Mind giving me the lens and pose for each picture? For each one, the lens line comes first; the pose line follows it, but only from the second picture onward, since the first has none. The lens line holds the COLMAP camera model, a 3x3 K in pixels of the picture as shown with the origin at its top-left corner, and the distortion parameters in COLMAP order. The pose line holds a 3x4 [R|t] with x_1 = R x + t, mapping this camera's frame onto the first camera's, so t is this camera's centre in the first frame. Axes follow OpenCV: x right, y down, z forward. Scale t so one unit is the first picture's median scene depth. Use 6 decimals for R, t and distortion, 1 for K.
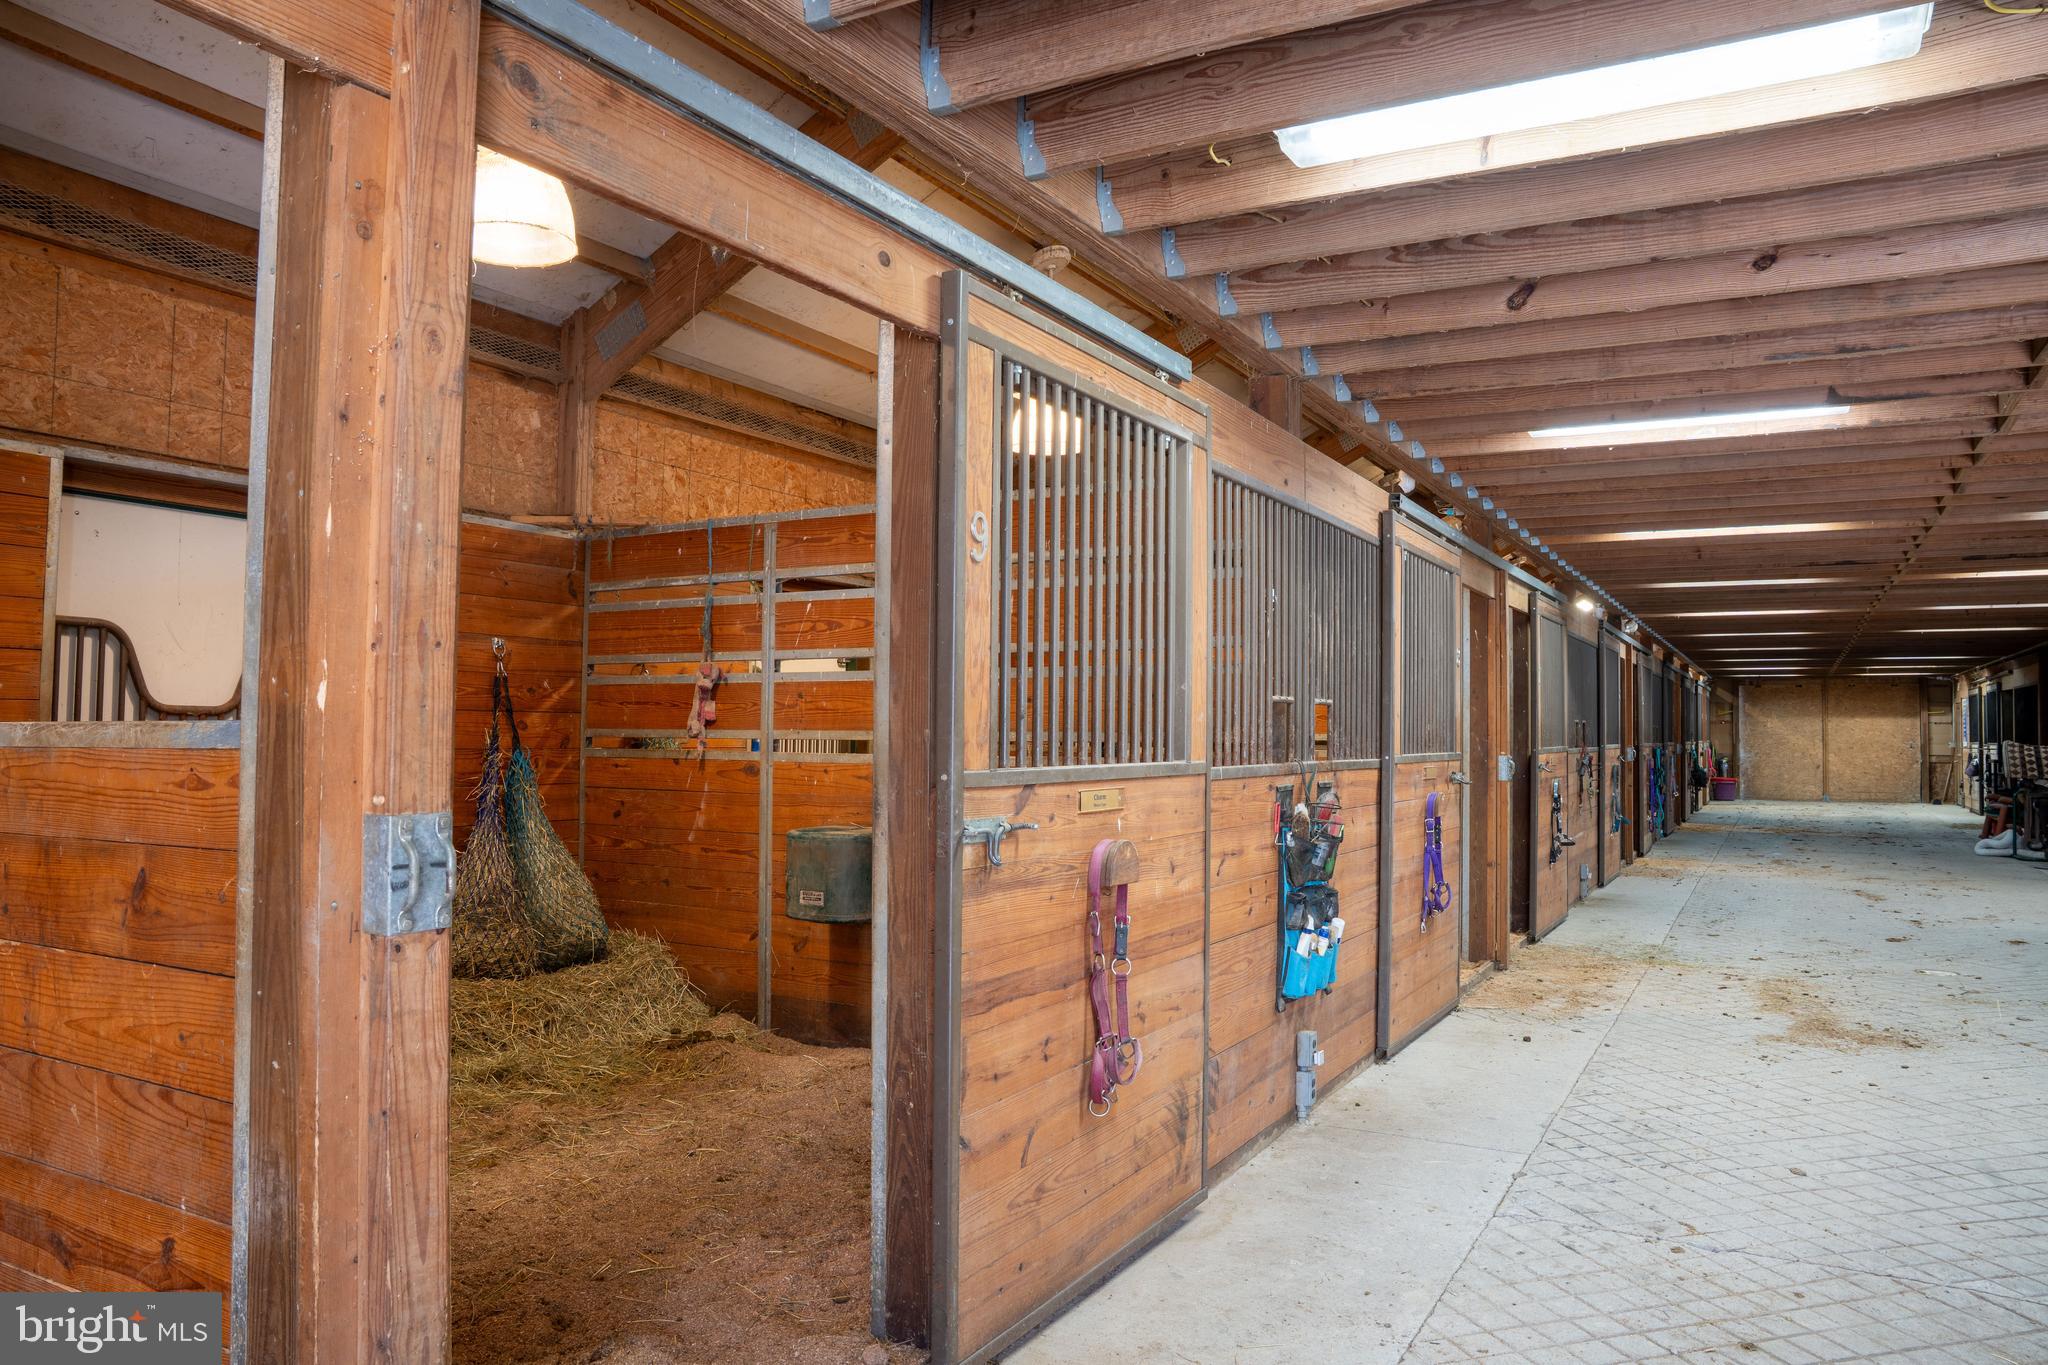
lens RADIAL K [[1402.5, 0, 1024.0], [0, 1402.5, 682.5], [0, 0, 1]] dist [-0.130517, 0.092929]
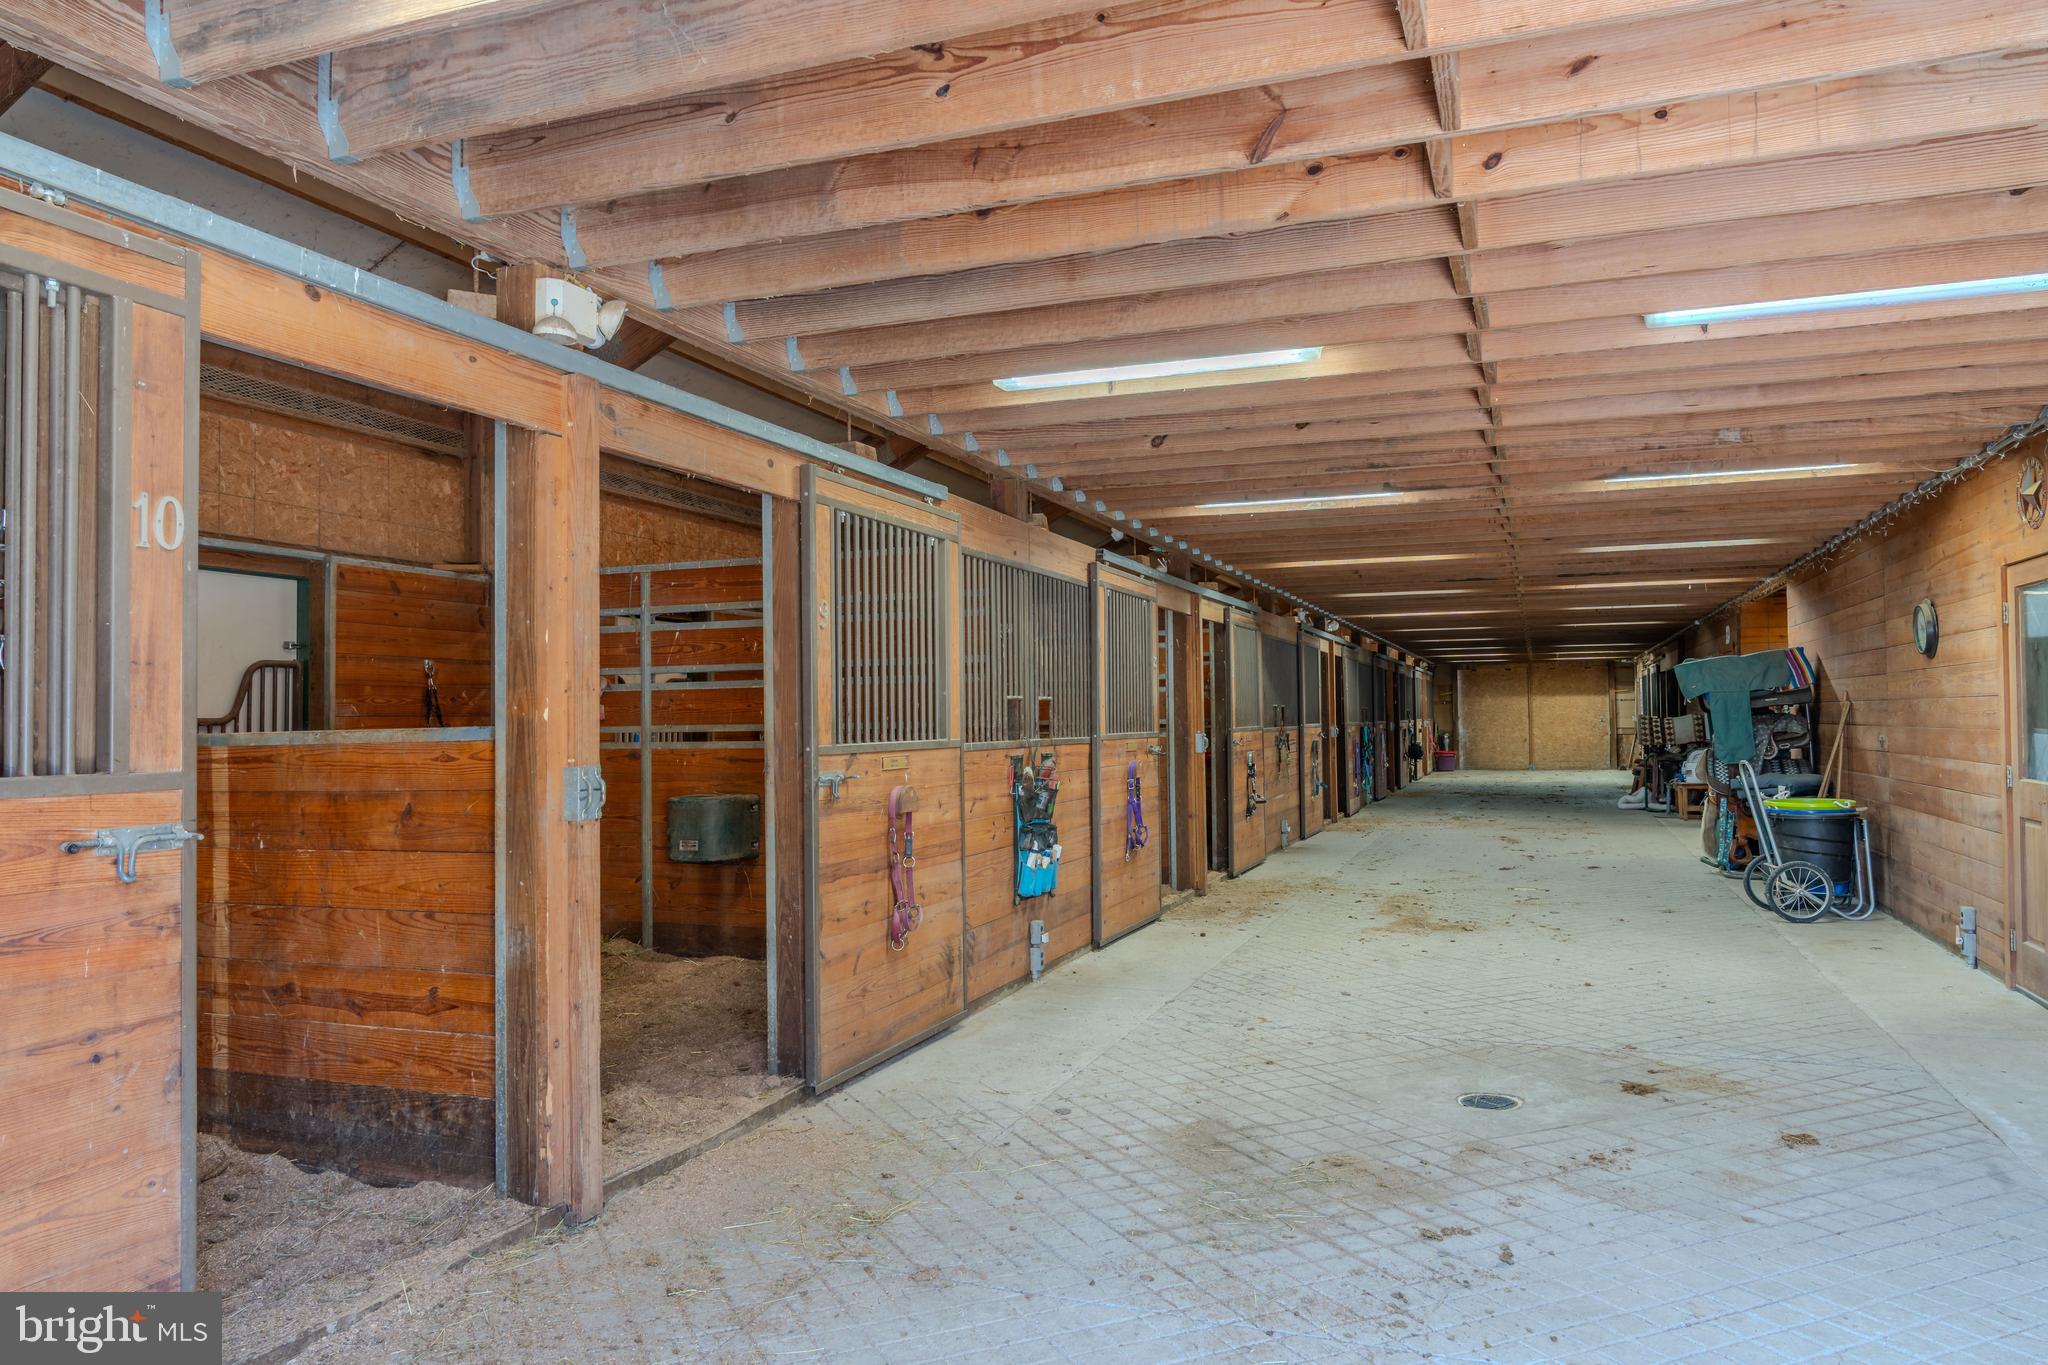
lens RADIAL K [[1372.0, 0, 1024.0], [0, 1372.0, 682.5], [0, 0, 1]] dist [-0.030280, 0.026869]
pose [[0.988419, -0.017246, 0.150766, -0.028769], [0.016142, 0.999833, 0.008547, -0.017850], [-0.150889, -0.006014, 0.988532, -0.484185]]
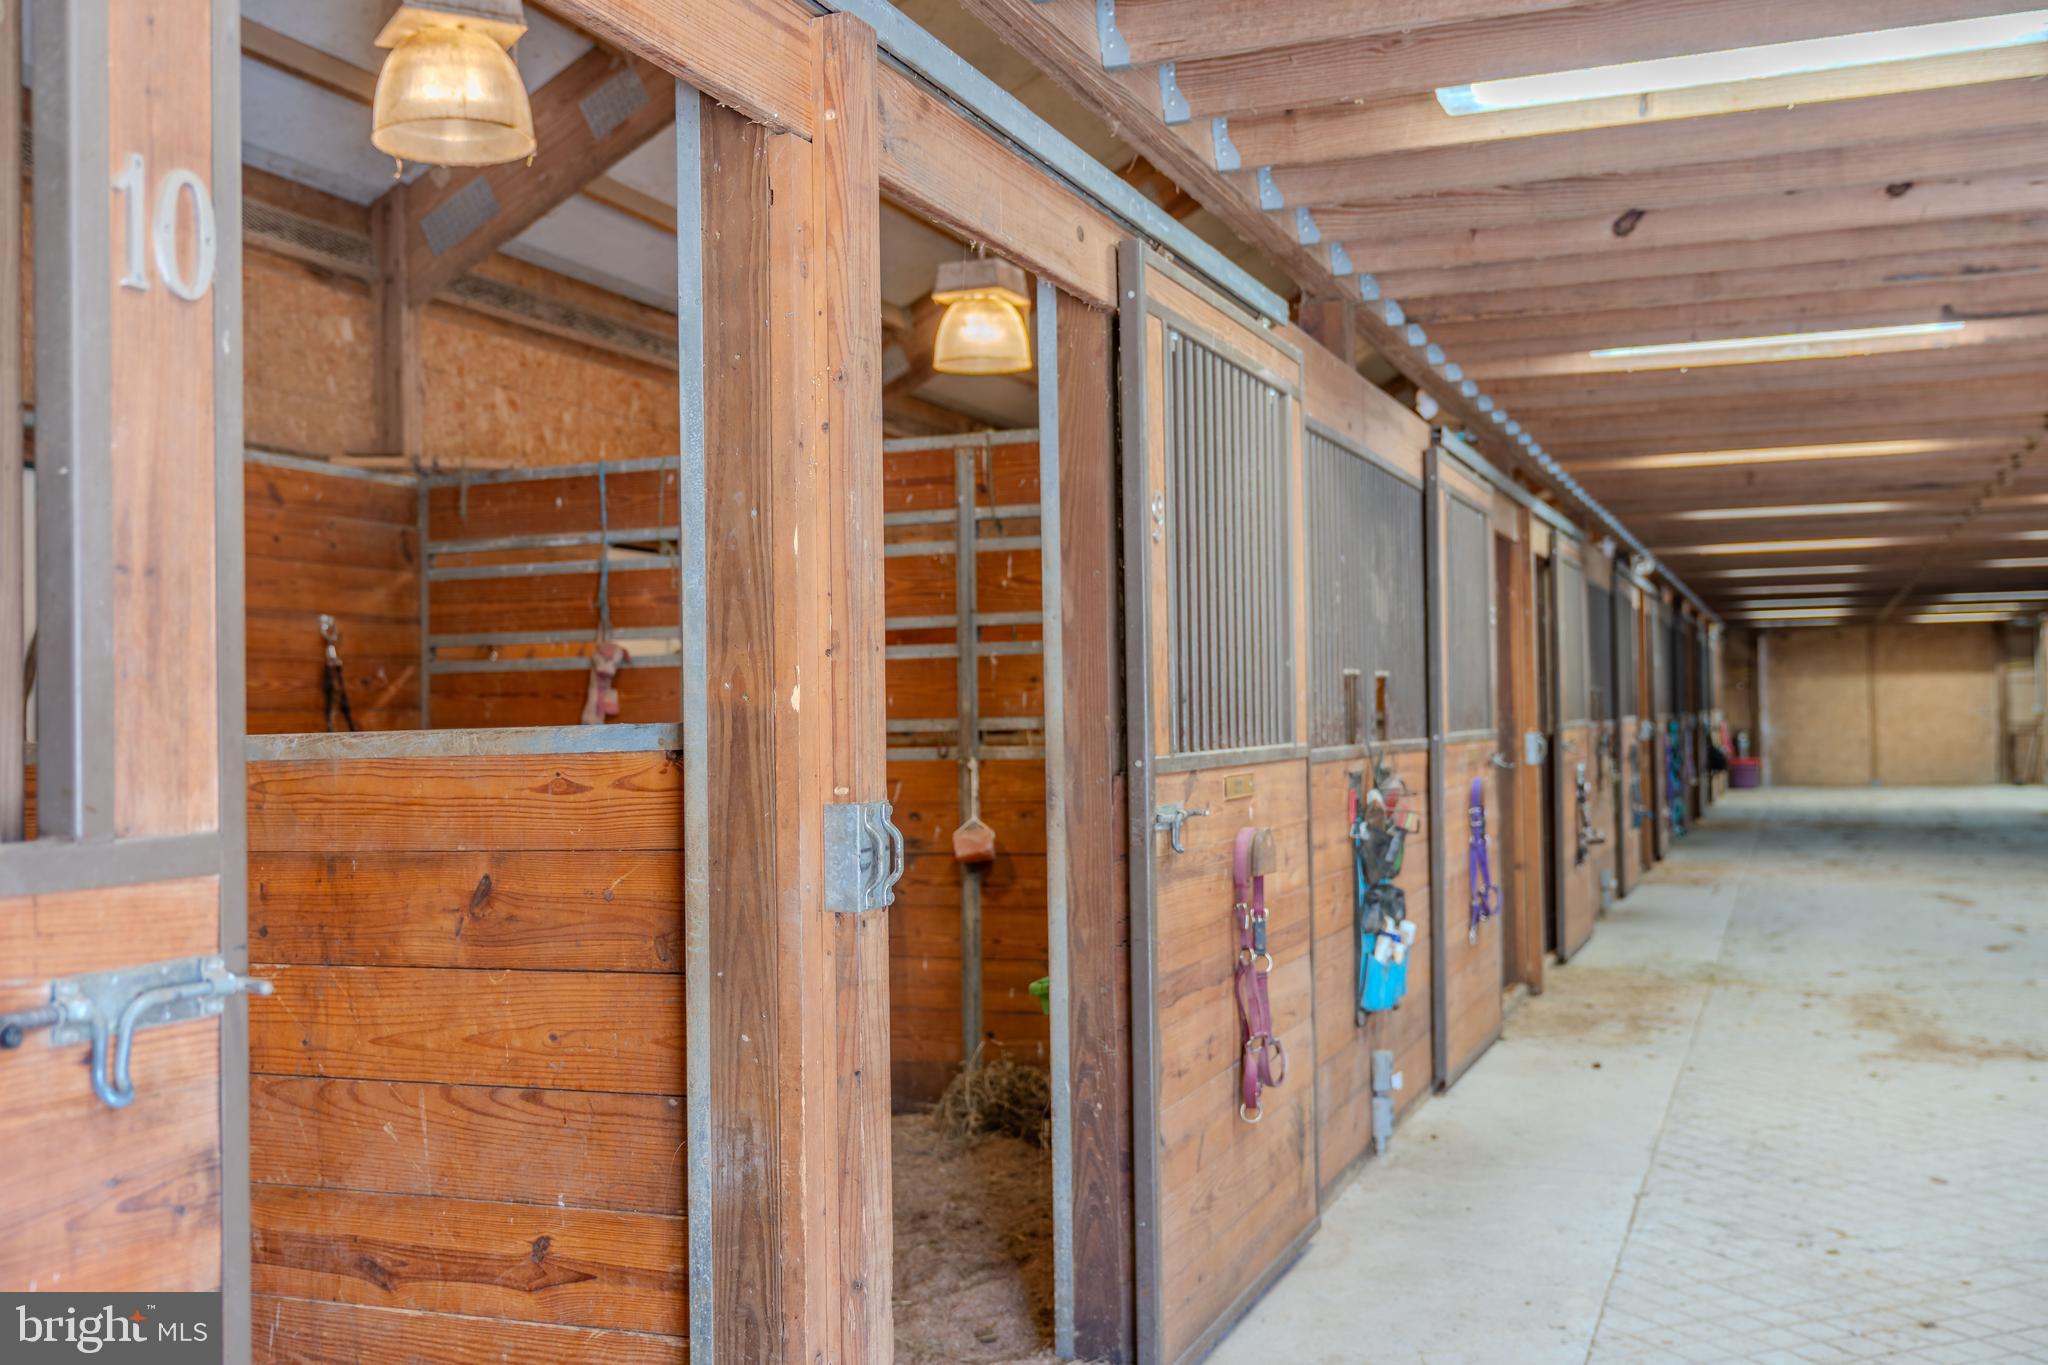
lens RADIAL K [[1992.6, 0, 1024.0], [0, 1992.6, 682.5], [0, 0, 1]] dist [0.005404, 0.002756]
pose [[0.990094, -0.023647, 0.138397, -0.202446], [0.021173, 0.999589, 0.019323, -0.011191], [-0.138797, -0.016202, 0.990188, -0.229226]]
